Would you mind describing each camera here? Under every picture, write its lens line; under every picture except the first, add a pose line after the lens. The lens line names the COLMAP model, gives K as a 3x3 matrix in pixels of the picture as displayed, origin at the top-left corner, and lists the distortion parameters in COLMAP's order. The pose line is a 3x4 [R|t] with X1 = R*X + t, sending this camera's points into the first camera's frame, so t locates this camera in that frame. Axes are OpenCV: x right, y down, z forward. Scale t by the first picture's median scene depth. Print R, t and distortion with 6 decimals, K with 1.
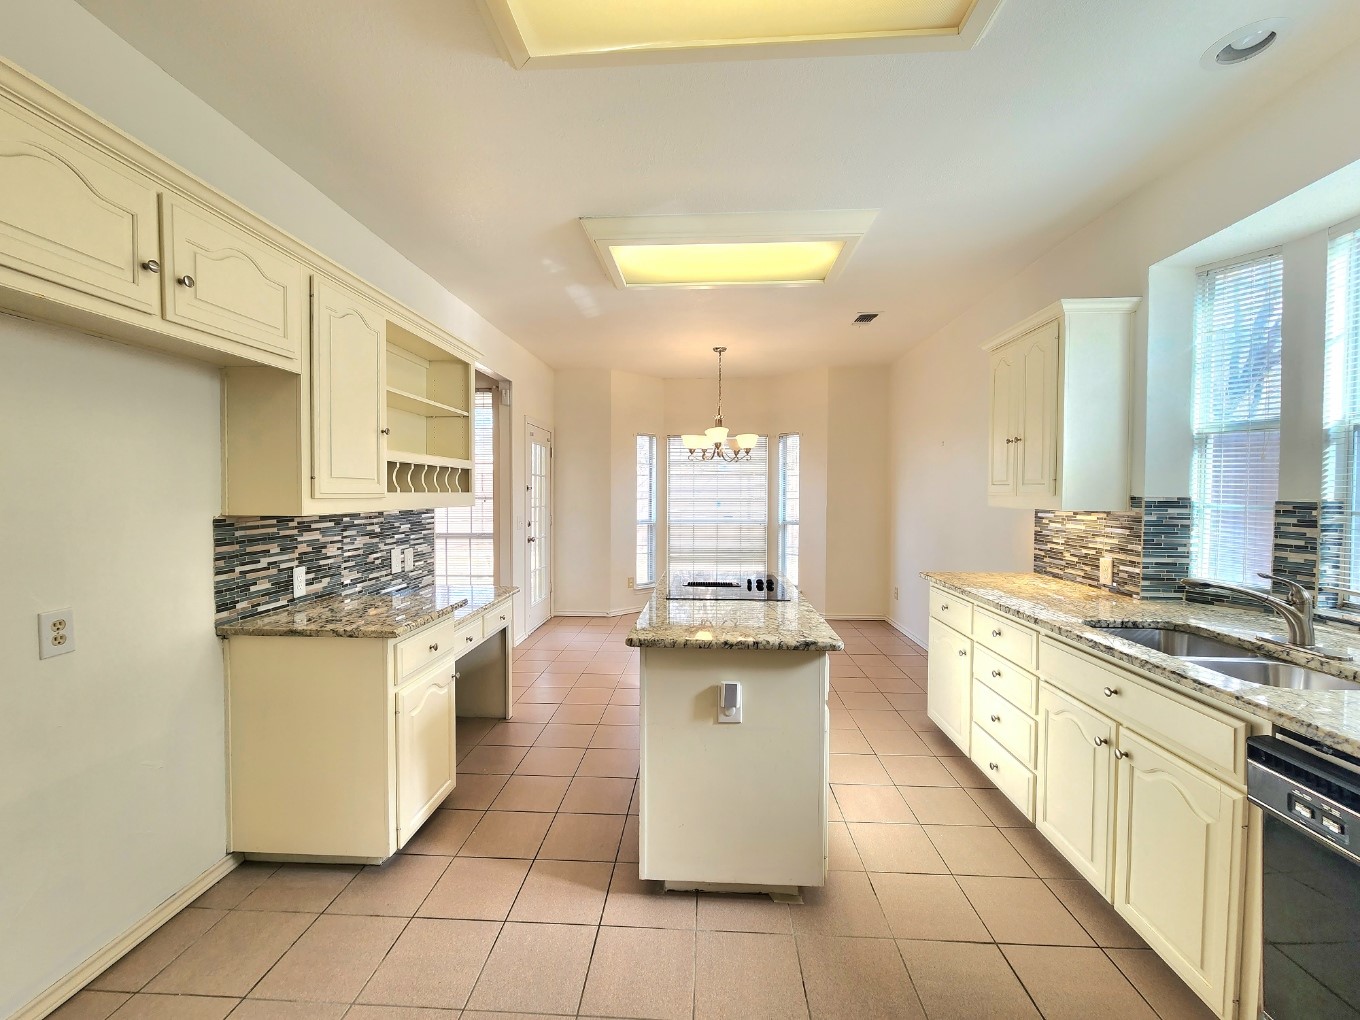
lens RADIAL K [[554.2, 0, 679.5], [0, 554.2, 509.0], [0, 0, 1]] dist [-0.002653, 0.000436]
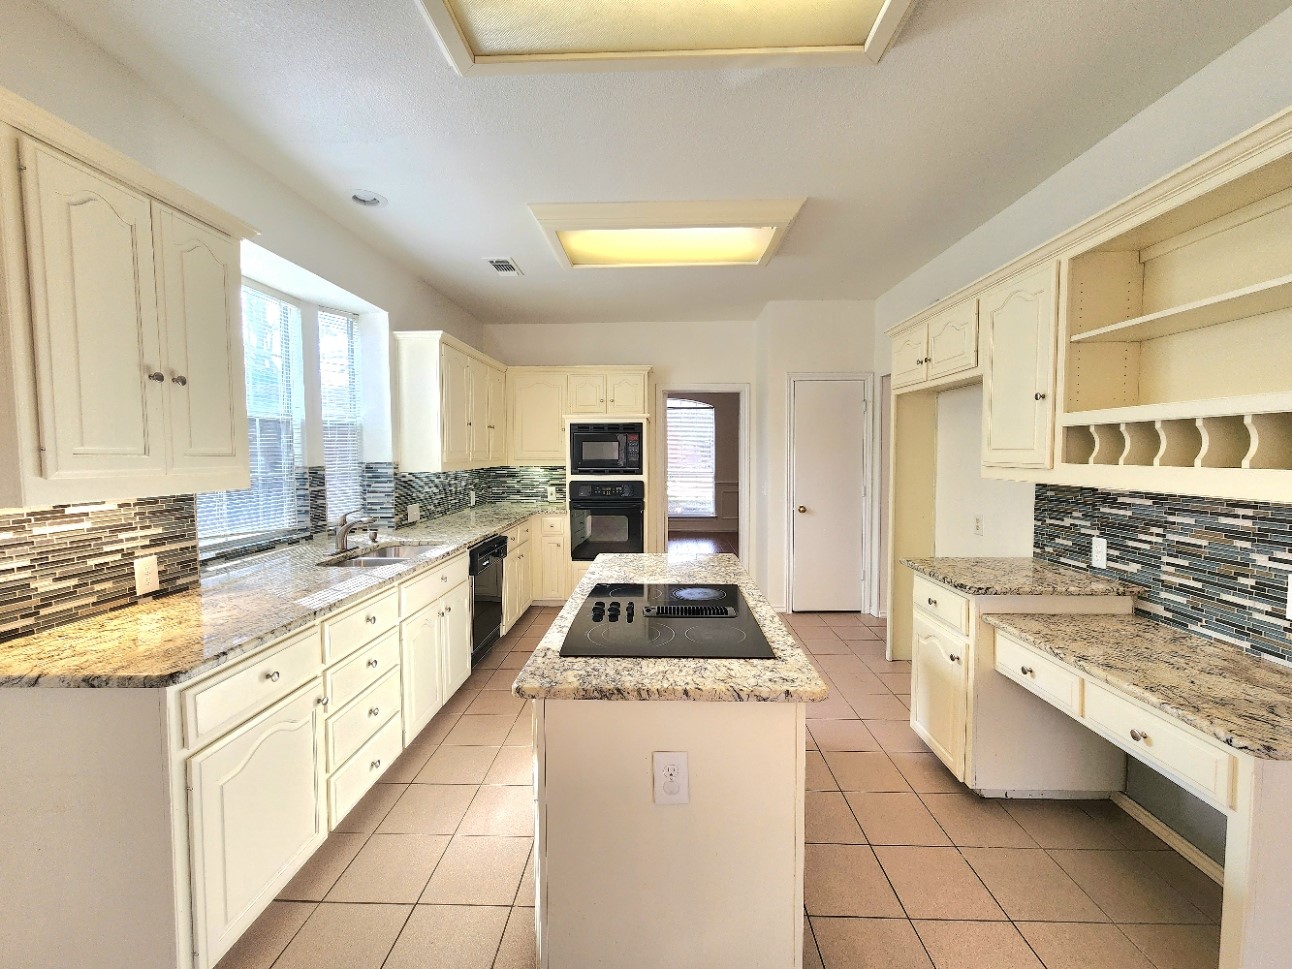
lens RADIAL K [[526.5, 0, 645.8], [0, 526.5, 480.6], [0, 0, 1]] dist [-0.002653, 0.000436]
pose [[-0.999794, 0.003295, -0.020020, 0.127575], [0.001649, 0.996656, 0.081692, -0.066893], [0.020222, 0.081642, -0.996457, 1.696327]]
